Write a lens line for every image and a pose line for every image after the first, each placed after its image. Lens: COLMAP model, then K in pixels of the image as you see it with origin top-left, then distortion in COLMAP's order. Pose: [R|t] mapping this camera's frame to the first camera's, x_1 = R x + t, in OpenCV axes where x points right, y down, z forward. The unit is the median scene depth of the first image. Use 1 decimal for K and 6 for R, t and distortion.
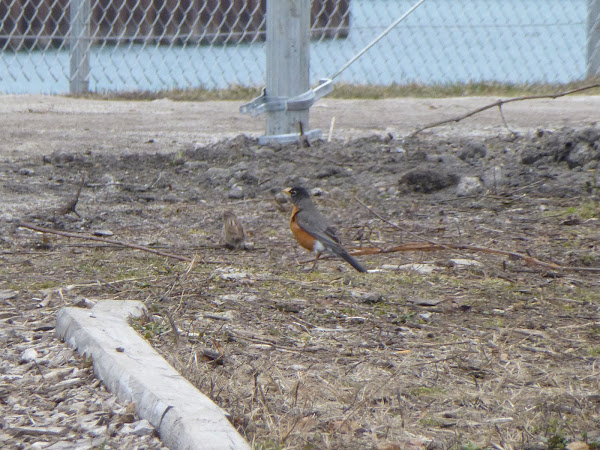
lens RADIAL K [[241.4, 0, 303.2], [0, 241.4, 225.2], [0, 0, 1]] dist [0.006628, -0.003706]
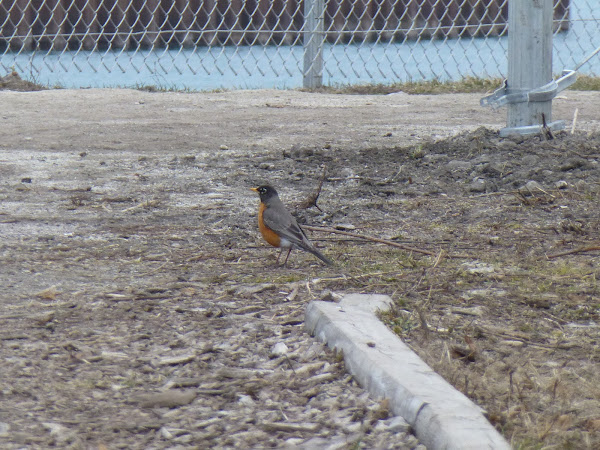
lens RADIAL K [[241.4, 0, 301.6], [0, 241.4, 223.1], [0, 0, 1]] dist [0.006628, -0.003706]
pose [[0.999829, -0.001056, -0.018452, -0.992605], [0.000906, 0.999967, -0.008095, 0.024014], [0.018460, 0.008077, 0.999797, 0.002358]]
